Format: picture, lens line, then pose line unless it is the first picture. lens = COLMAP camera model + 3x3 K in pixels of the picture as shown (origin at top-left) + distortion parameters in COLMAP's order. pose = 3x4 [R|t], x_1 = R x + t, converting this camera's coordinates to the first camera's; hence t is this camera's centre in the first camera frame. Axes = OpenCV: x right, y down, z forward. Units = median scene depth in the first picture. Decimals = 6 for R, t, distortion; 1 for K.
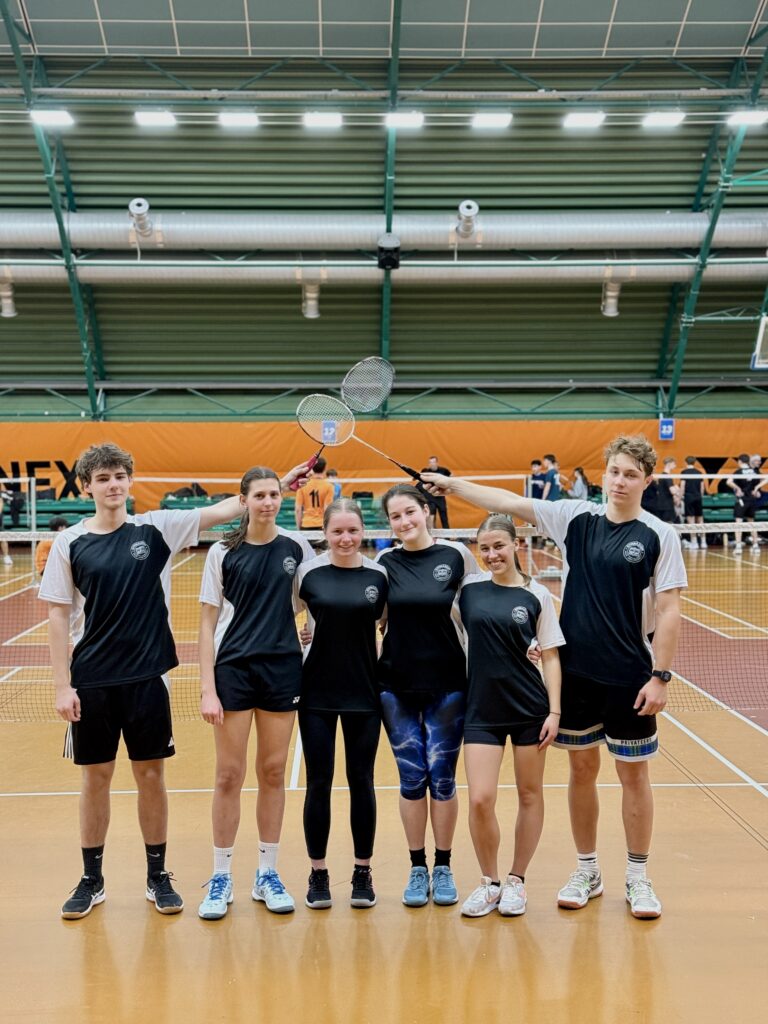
lens RADIAL K [[1431.3, 0, 366.4], [0, 1431.3, 542.5], [0, 0, 1]] dist [0.092229, 0.000000]
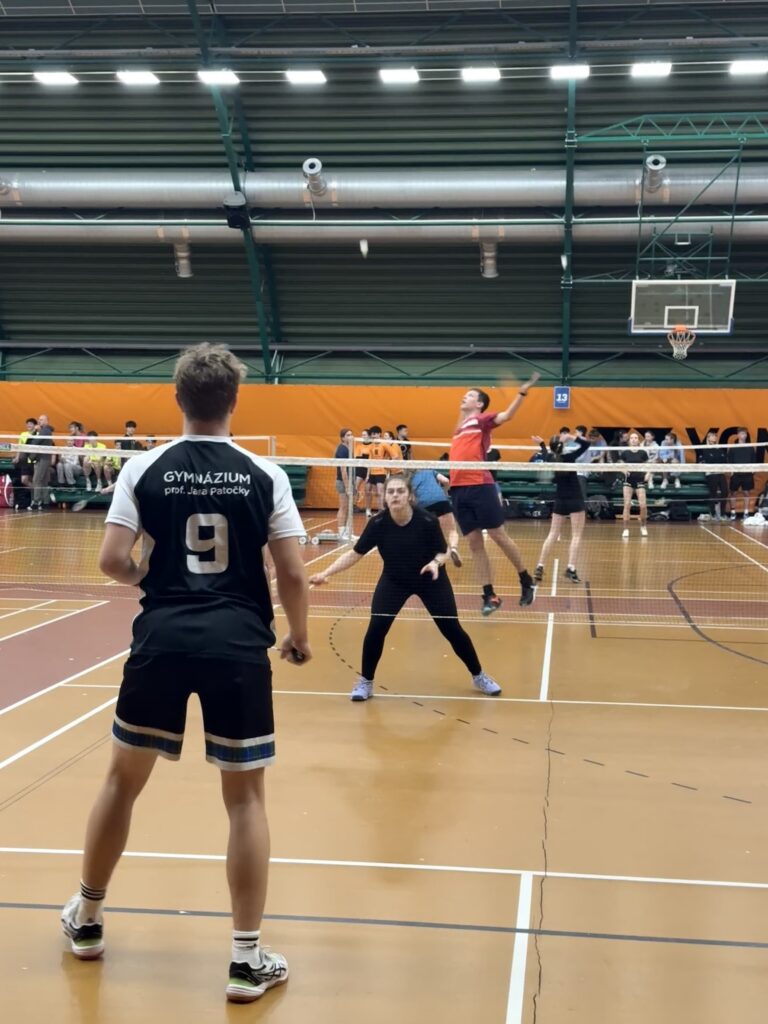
lens RADIAL K [[1513.8, 0, 389.1], [0, 1513.8, 451.1], [0, 0, 1]] dist [0.113595, 0.000000]
pose [[0.988036, 0.020946, -0.152794, 0.244470], [-0.027298, 0.998843, -0.039594, -0.001497], [0.151788, 0.043291, 0.987465, 0.006183]]
